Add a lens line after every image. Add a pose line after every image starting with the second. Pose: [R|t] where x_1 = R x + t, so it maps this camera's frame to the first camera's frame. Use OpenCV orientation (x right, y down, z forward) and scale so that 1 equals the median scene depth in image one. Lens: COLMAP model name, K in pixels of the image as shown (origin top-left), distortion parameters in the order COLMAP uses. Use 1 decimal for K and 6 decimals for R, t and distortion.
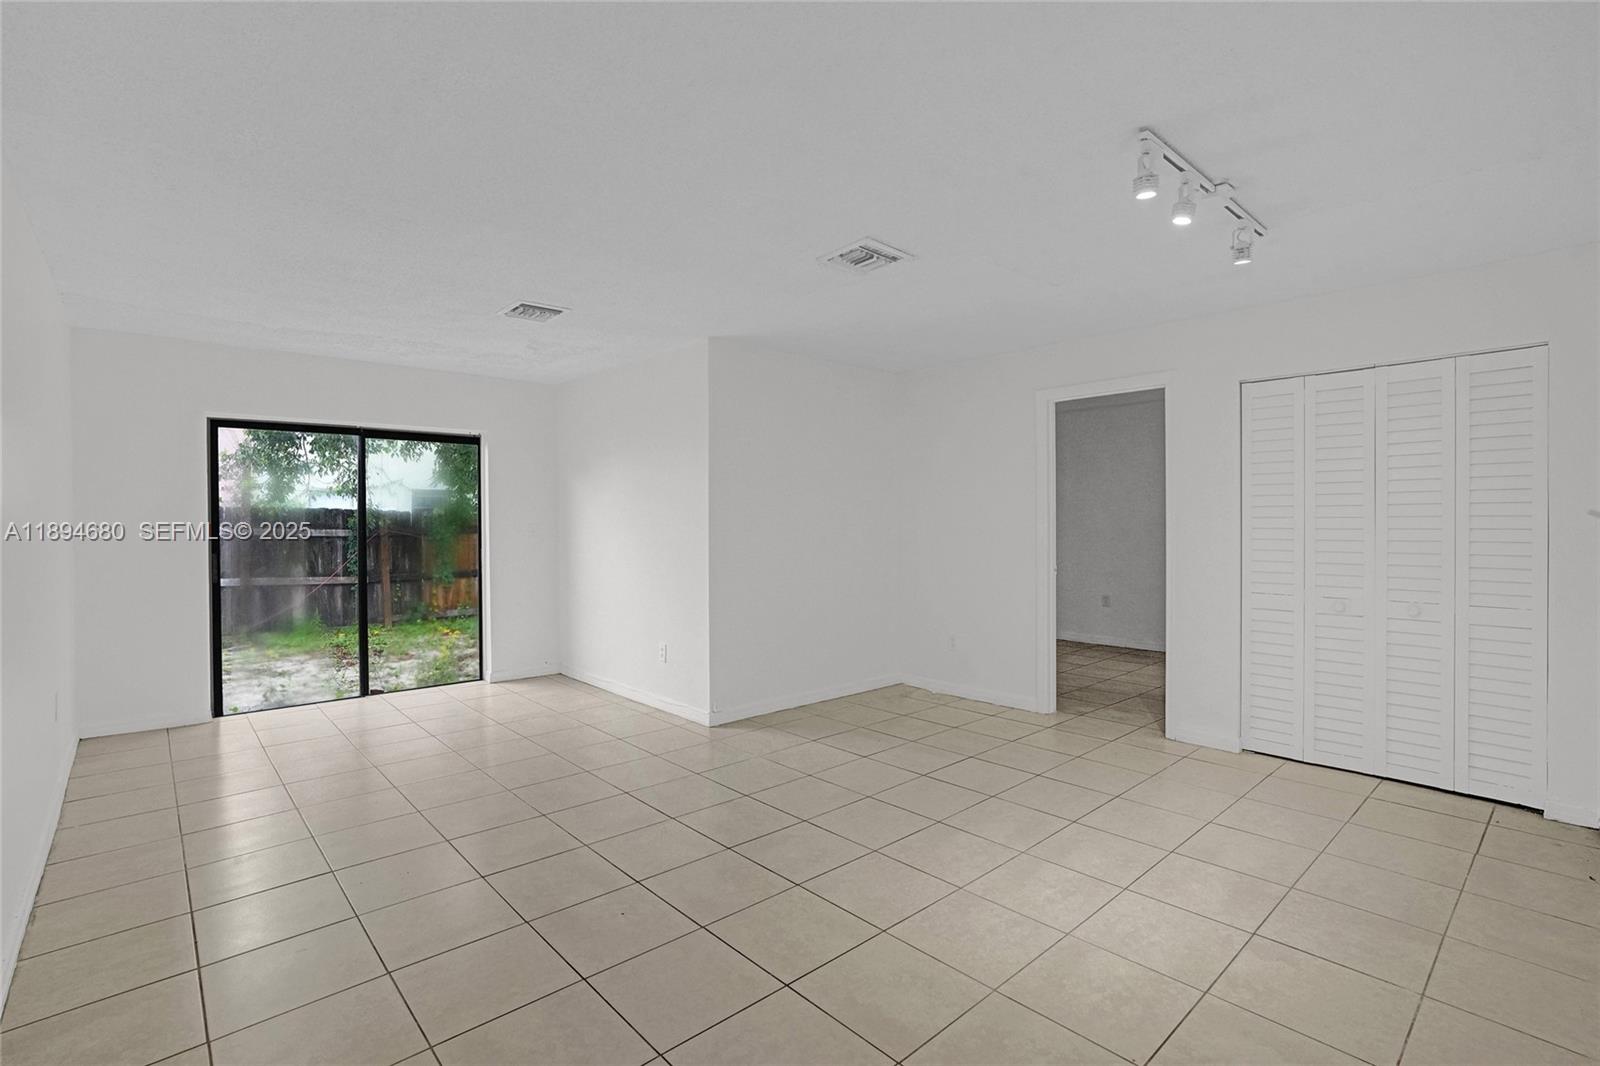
lens RADIAL K [[748.8, 0, 797.2], [0, 748.8, 525.4], [0, 0, 1]] dist [-0.050886, 0.024863]
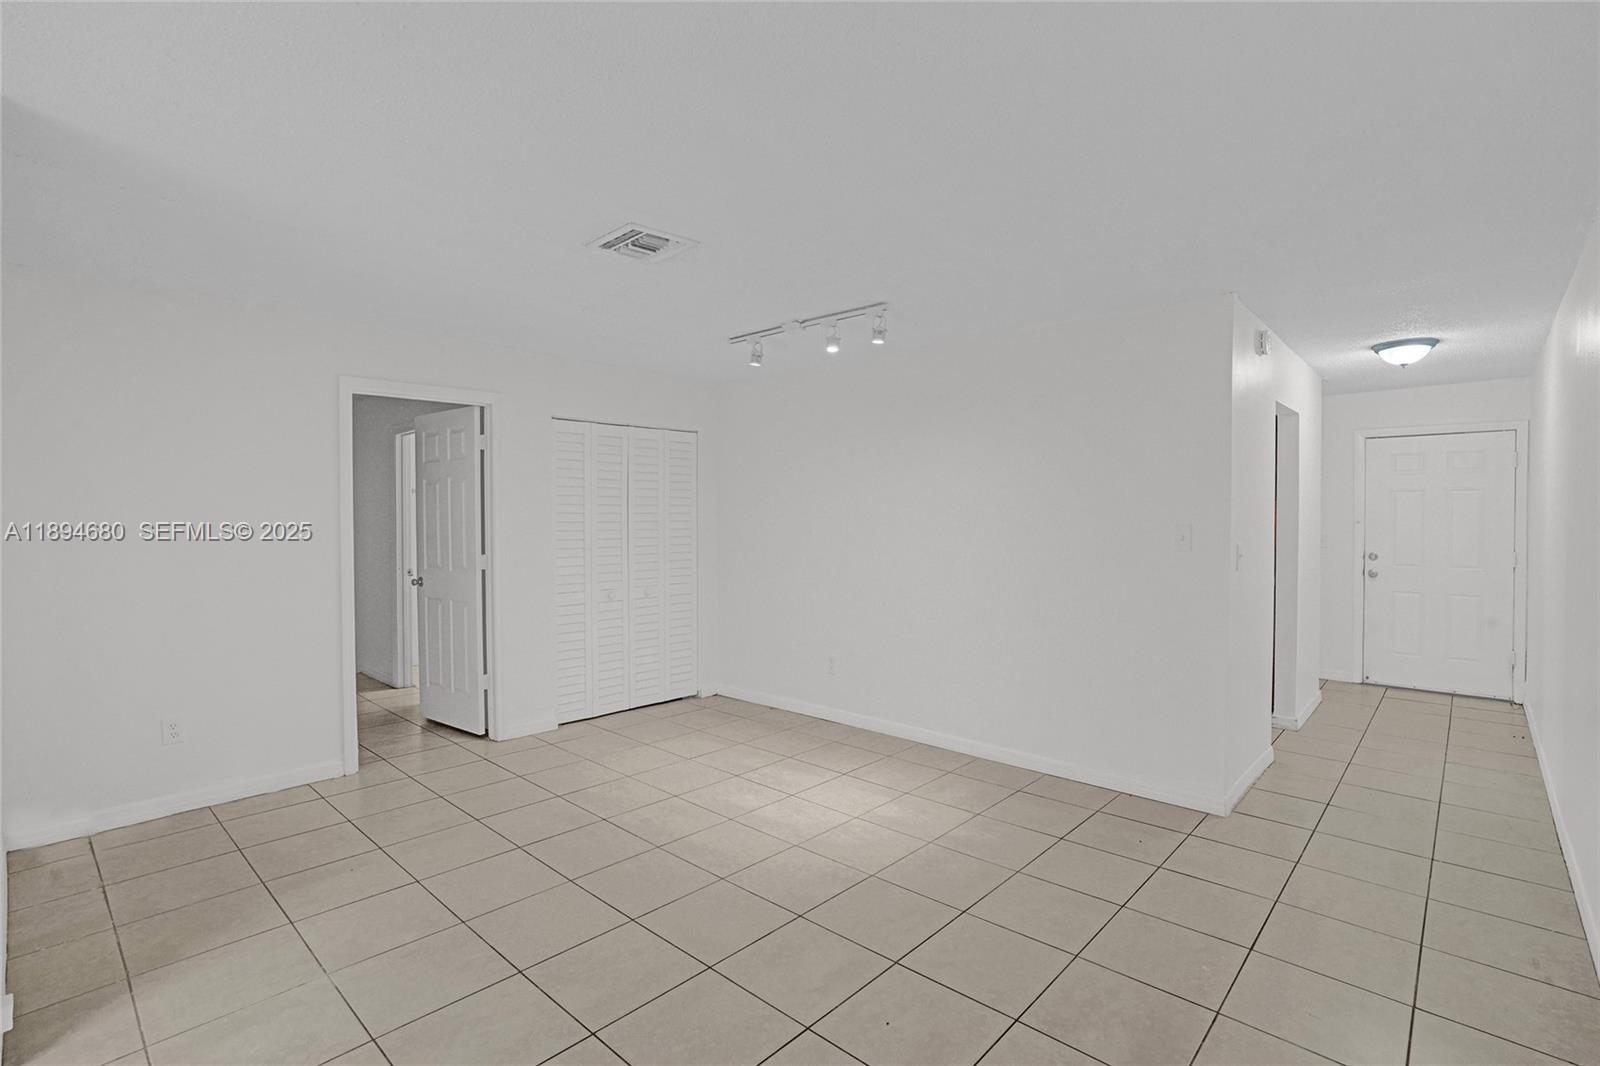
lens RADIAL K [[748.8, 0, 807.7], [0, 748.8, 527.5], [0, 0, 1]] dist [-0.050886, 0.024863]
pose [[-0.098259, -0.008015, 0.995129, -0.740901], [0.008462, 0.999925, 0.008890, -0.029444], [-0.995125, 0.009295, -0.098184, 0.824912]]
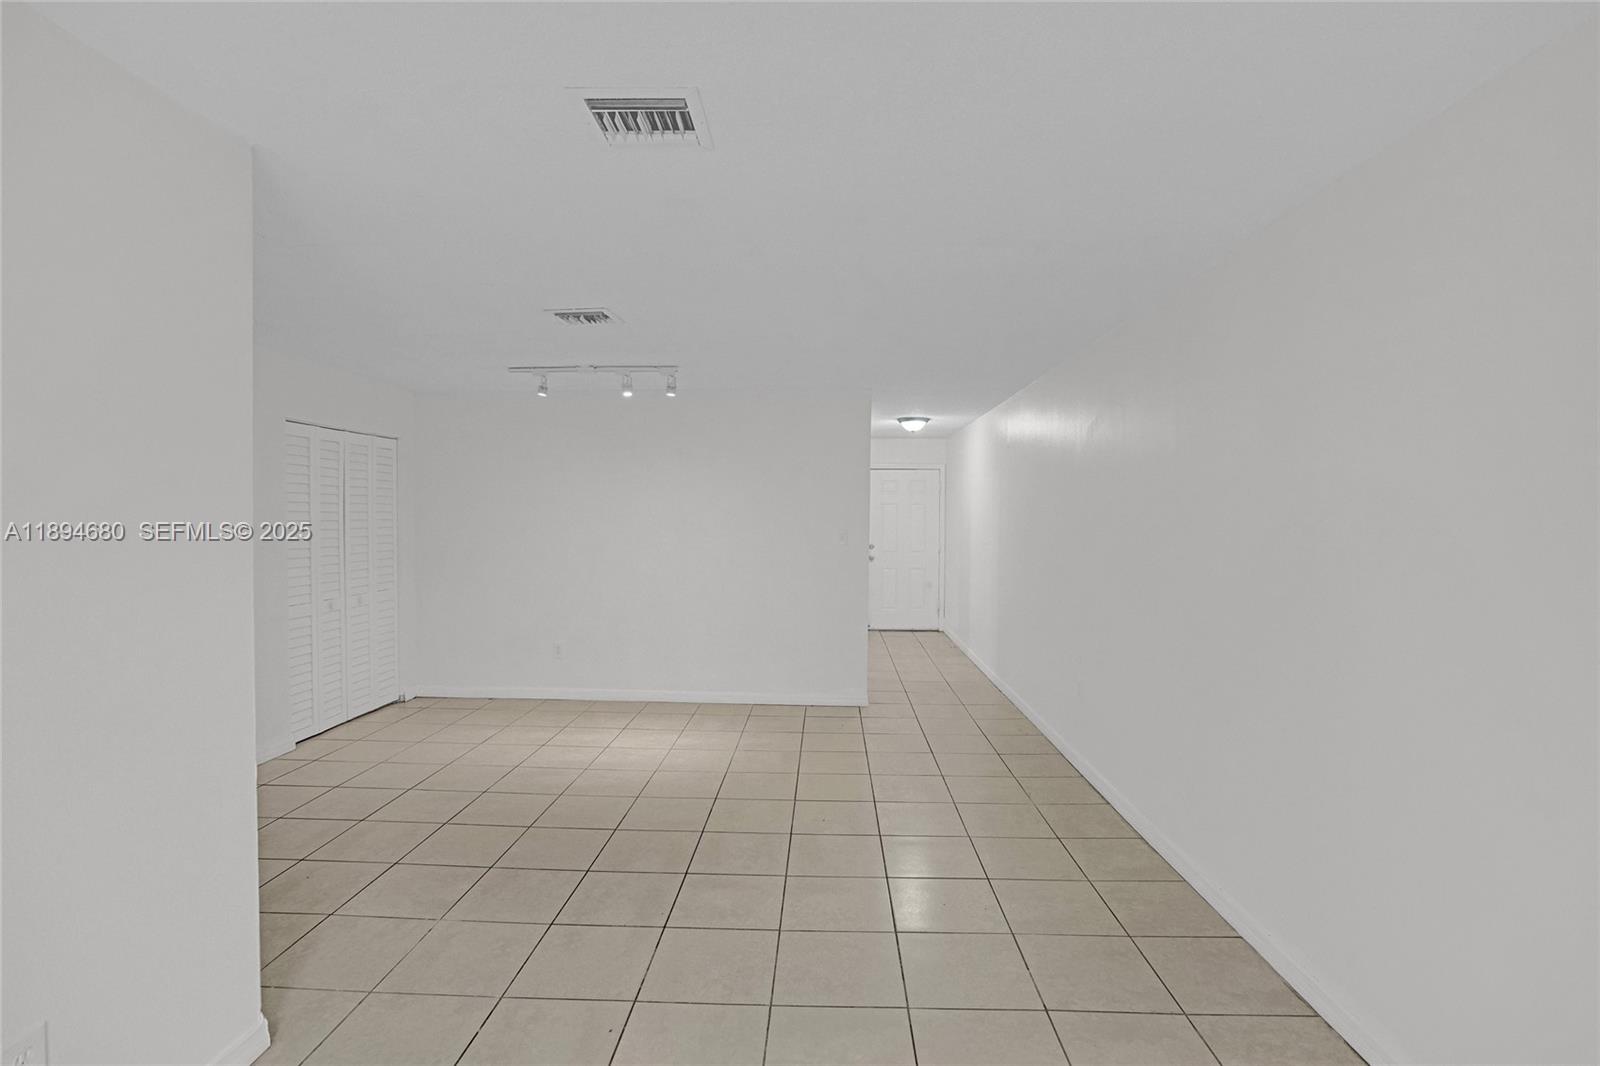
lens RADIAL K [[748.8, 0, 800.5], [0, 748.8, 526.4], [0, 0, 1]] dist [-0.050886, 0.024863]
pose [[-0.714895, -0.006123, 0.699205, -0.864362], [0.006872, 0.999852, 0.015781, -0.052771], [-0.699198, 0.016087, -0.714747, 1.459934]]
